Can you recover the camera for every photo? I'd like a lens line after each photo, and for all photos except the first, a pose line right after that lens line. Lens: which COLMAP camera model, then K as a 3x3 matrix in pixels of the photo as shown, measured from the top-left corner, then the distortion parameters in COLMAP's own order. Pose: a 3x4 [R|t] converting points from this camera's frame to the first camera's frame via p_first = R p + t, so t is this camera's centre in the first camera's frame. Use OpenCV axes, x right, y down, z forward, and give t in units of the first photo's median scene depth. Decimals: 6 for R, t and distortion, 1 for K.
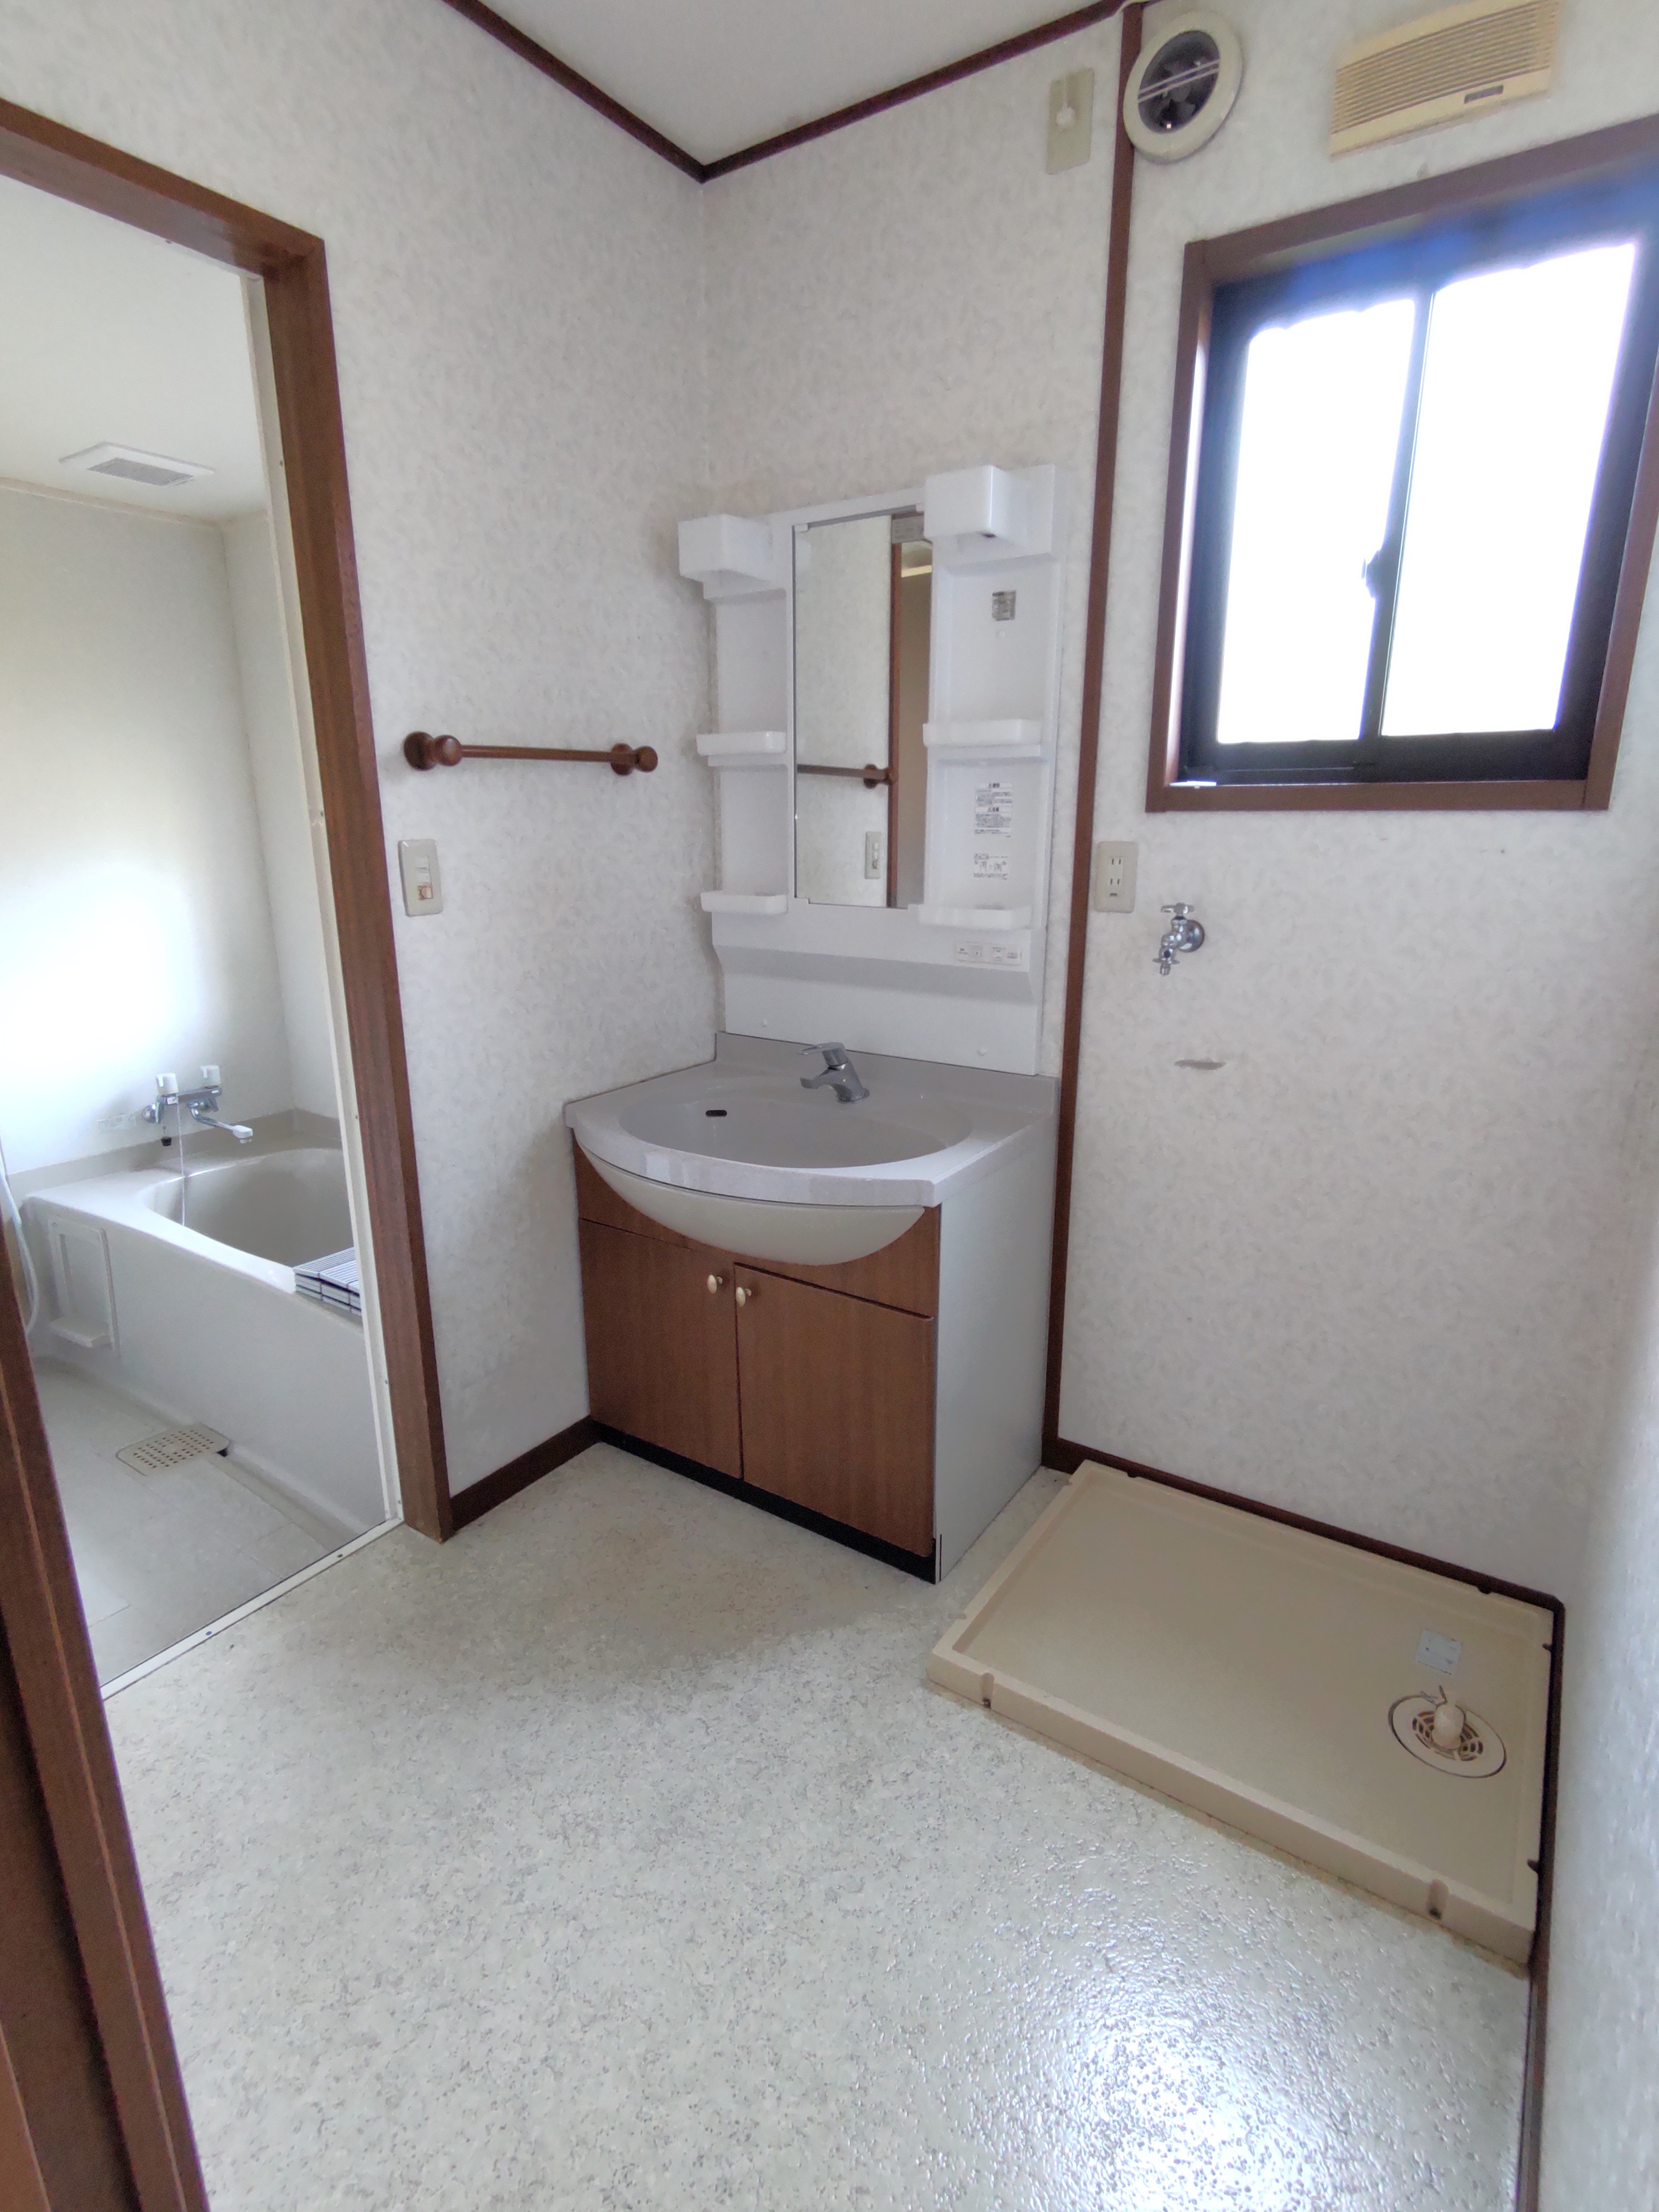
lens RADIAL K [[1115.0, 0, 829.1], [0, 1115.0, 1109.6], [0, 0, 1]] dist [-0.000680, 0.000049]
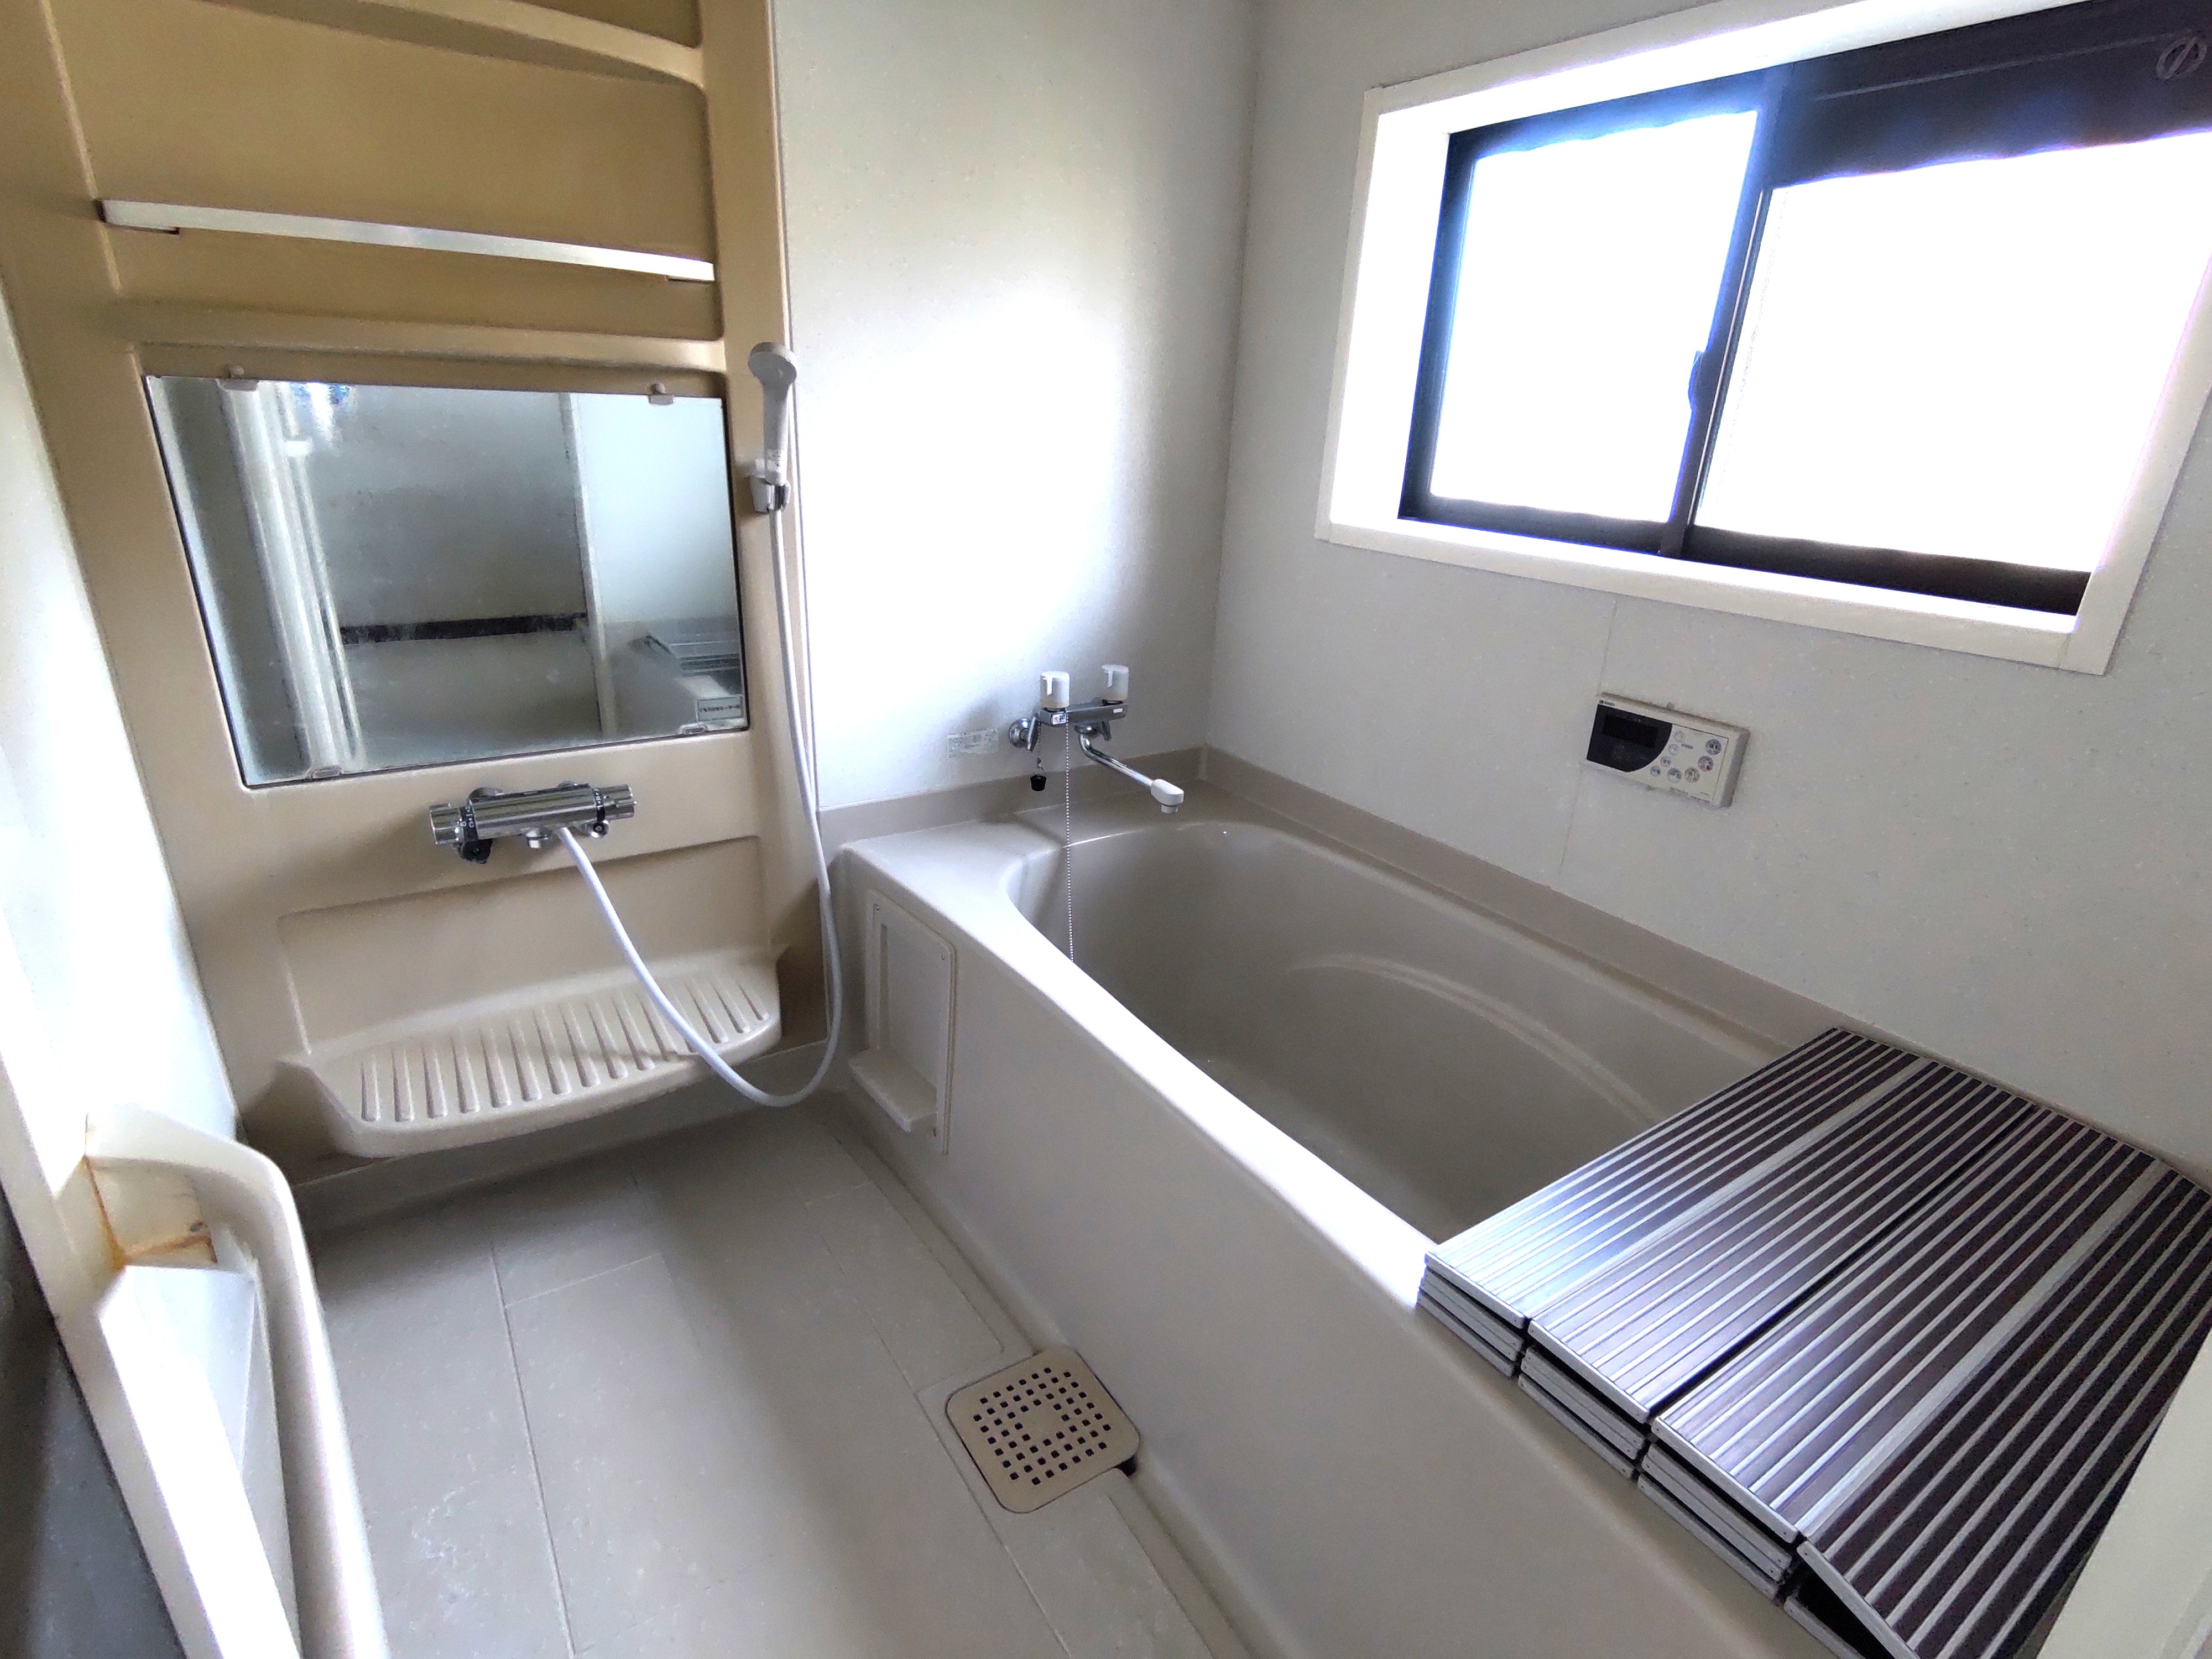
lens RADIAL K [[1115.0, 0, 1105.4], [0, 1115.0, 825.5], [0, 0, 1]] dist [-0.000680, 0.000049]
pose [[0.924863, 0.173622, -0.338356, -0.352753], [-0.139214, 0.982514, 0.123633, -0.029290], [0.353905, -0.067240, 0.932861, 0.445131]]
